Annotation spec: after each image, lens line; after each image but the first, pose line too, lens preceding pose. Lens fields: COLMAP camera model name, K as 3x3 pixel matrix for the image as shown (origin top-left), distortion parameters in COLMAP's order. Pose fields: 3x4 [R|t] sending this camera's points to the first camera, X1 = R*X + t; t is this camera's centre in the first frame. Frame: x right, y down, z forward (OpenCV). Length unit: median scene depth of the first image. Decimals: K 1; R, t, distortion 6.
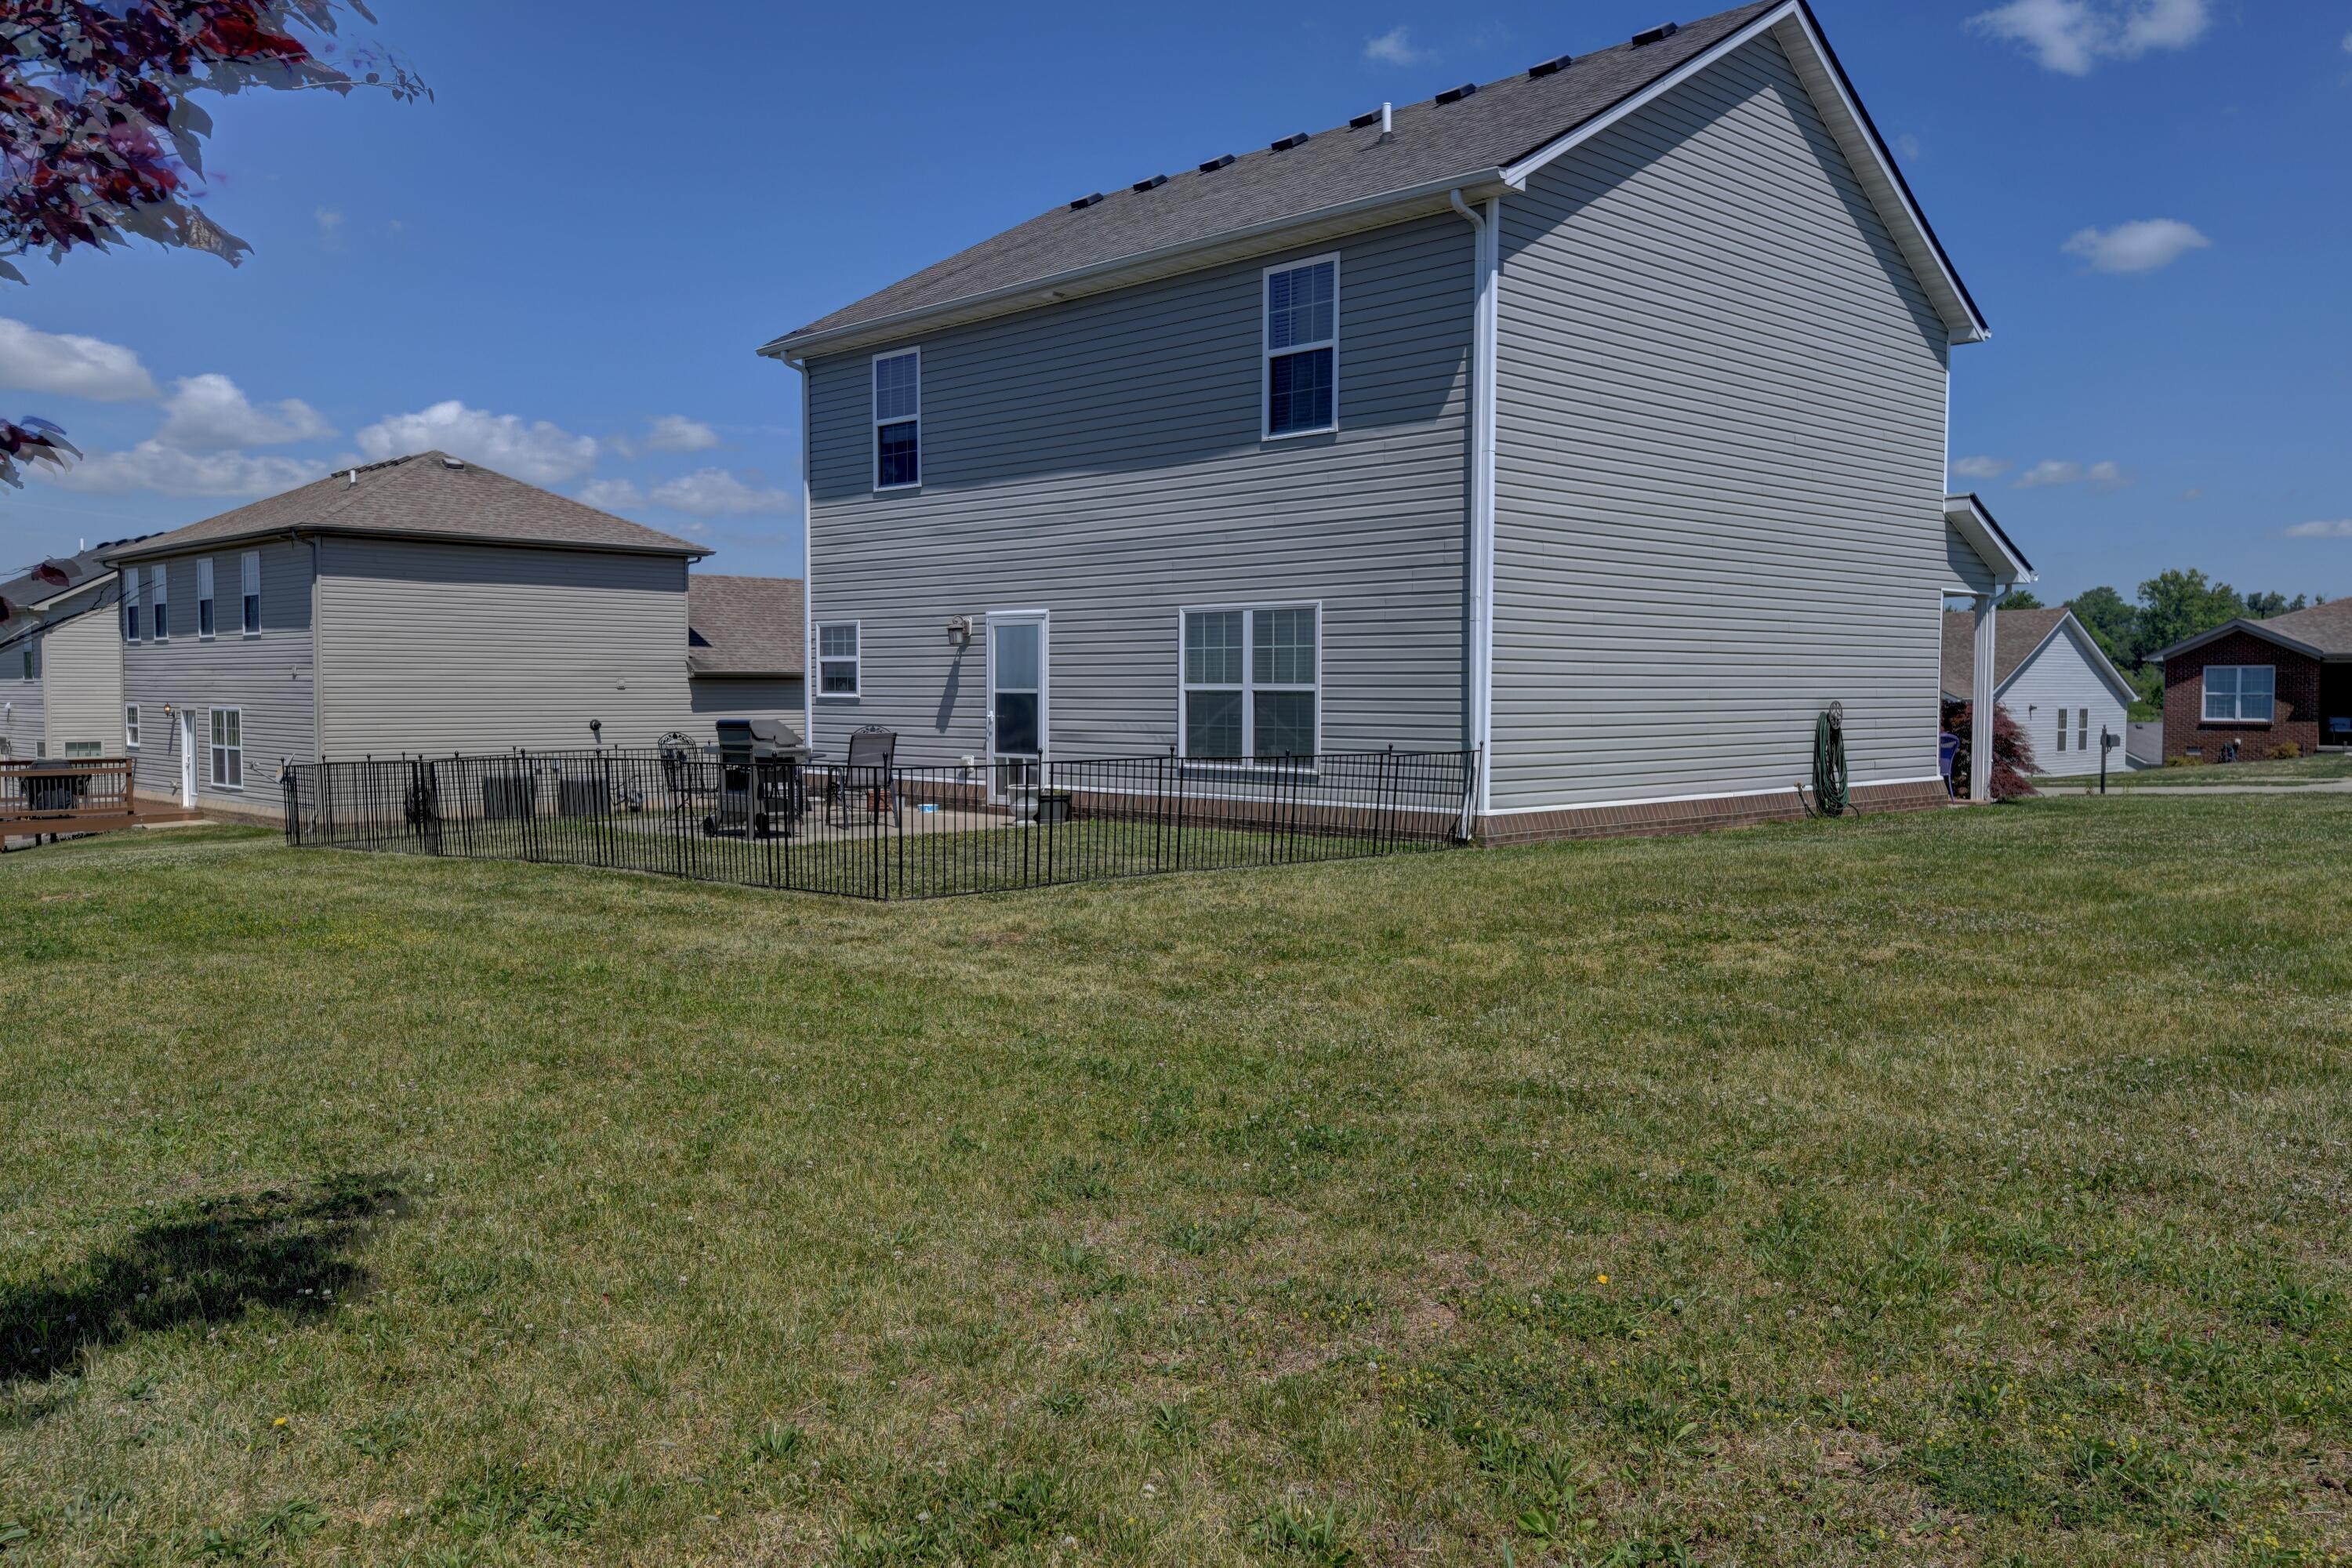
lens RADIAL K [[1810.6, 0, 1175.9], [0, 1810.6, 782.9], [0, 0, 1]] dist [0.040580, 0.007034]
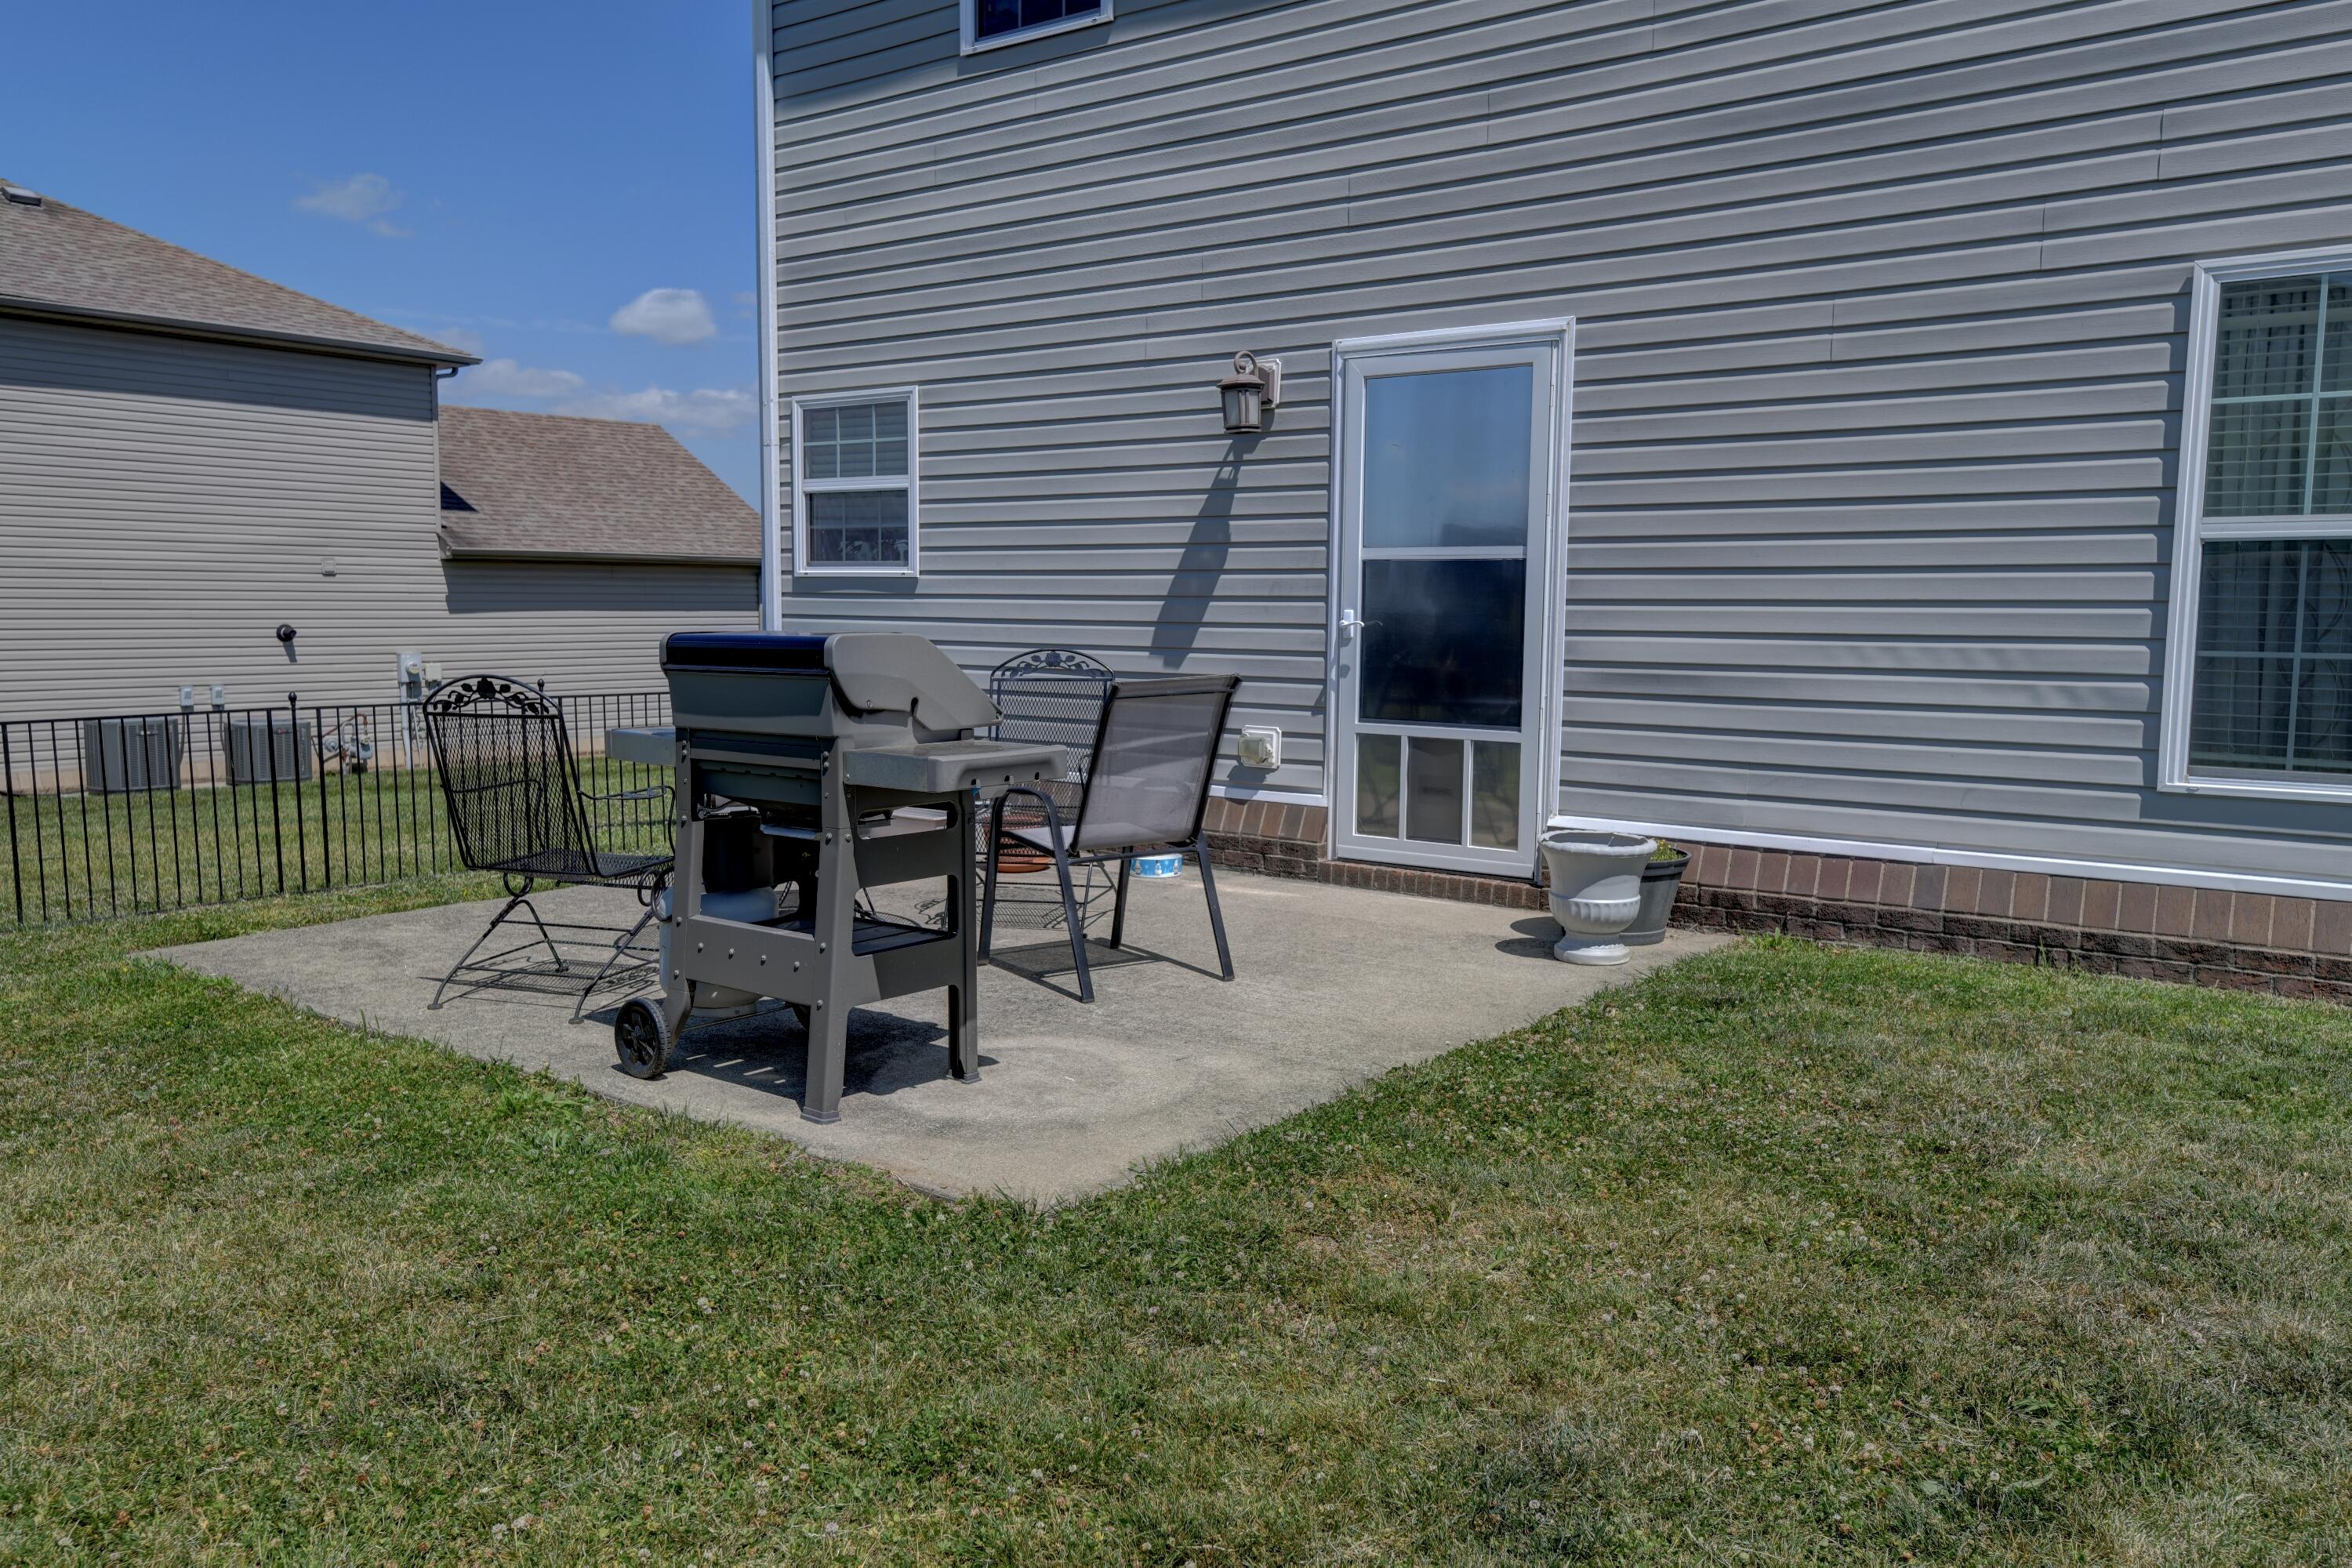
lens RADIAL K [[1810.6, 0, 1177.4], [0, 1810.6, 792.7], [0, 0, 1]] dist [0.040580, 0.007034]
pose [[0.991528, -0.006684, 0.129723, -0.167353], [-0.000531, 0.998458, 0.055502, -0.020486], [-0.129894, -0.055101, 0.989996, 0.571922]]
